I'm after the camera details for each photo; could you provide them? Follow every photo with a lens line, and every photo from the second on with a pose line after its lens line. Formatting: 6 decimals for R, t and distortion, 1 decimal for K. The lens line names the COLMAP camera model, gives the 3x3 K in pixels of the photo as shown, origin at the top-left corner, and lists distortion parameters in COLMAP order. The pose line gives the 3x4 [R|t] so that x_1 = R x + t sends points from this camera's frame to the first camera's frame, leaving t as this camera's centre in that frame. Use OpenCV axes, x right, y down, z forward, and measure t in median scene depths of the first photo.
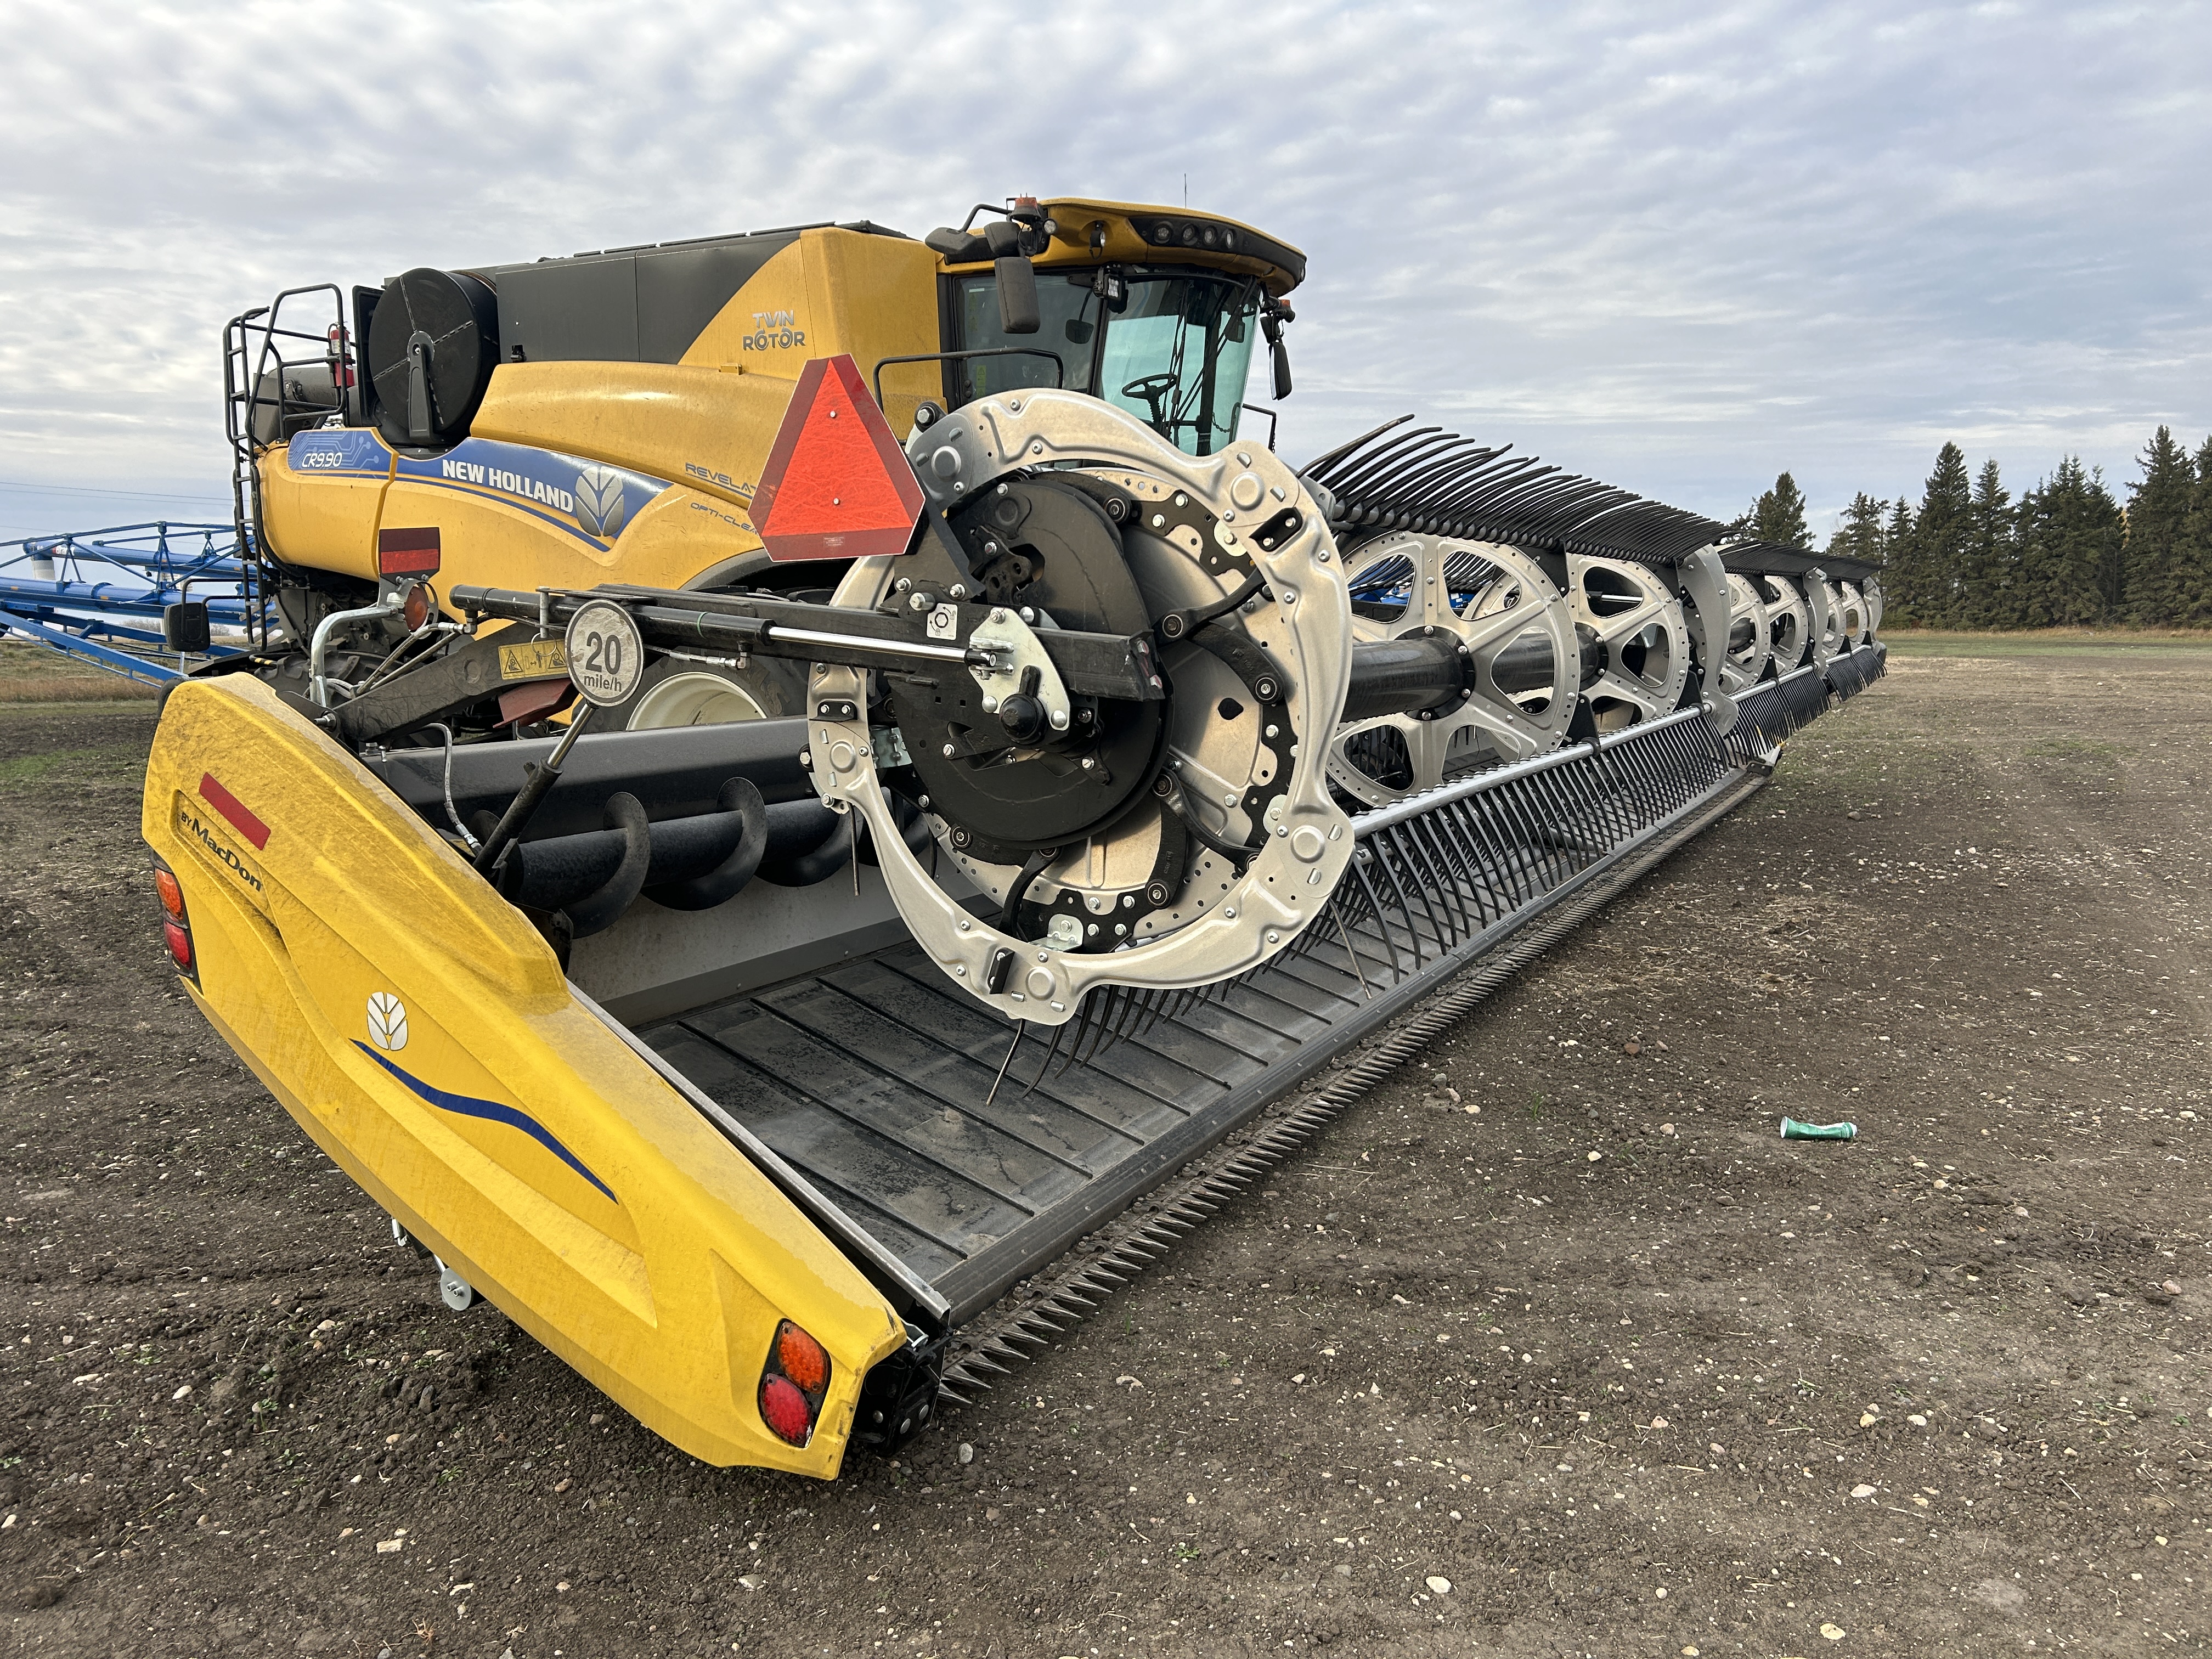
lens RADIAL K [[1684.3, 0, 1116.2], [0, 1684.3, 830.6], [0, 0, 1]] dist [0.027179, -0.006661]
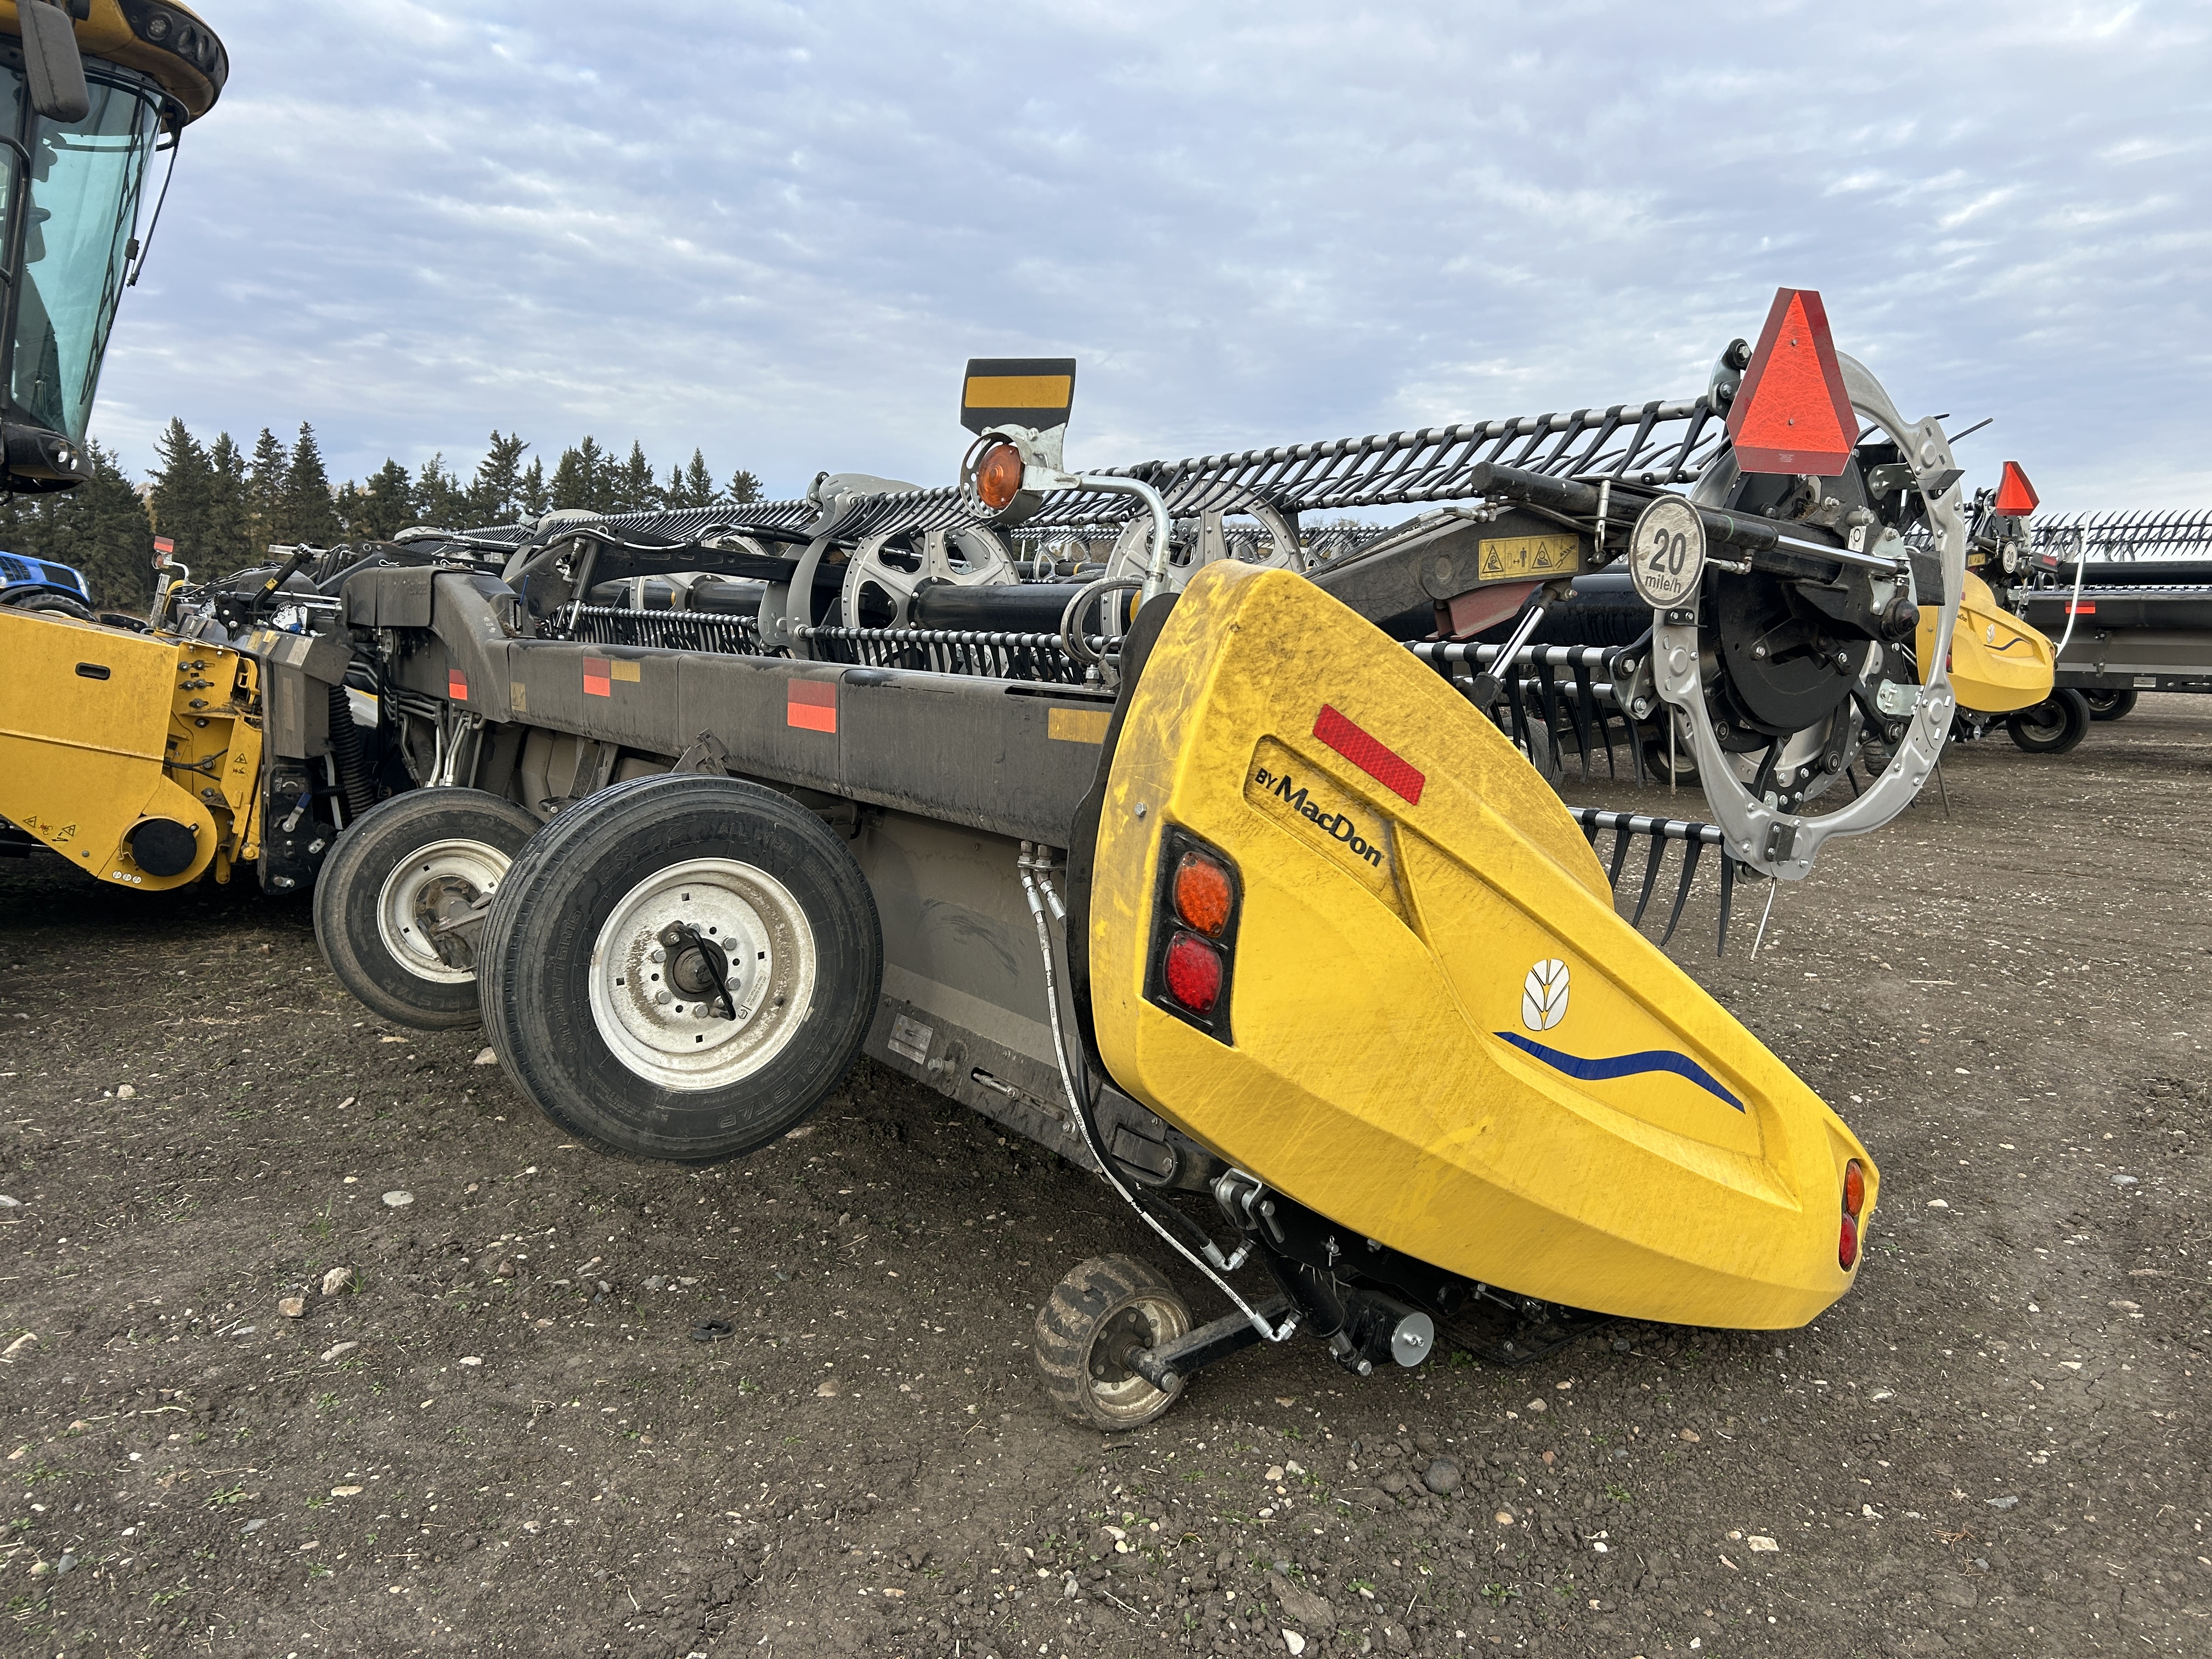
lens RADIAL K [[1684.3, 0, 1115.5], [0, 1684.3, 830.6], [0, 0, 1]] dist [0.027179, -0.006661]
pose [[0.464558, -0.096928, 0.880222, -1.201351], [0.091195, 0.993943, 0.061320, -0.033648], [-0.880834, 0.051785, 0.470584, 0.774301]]
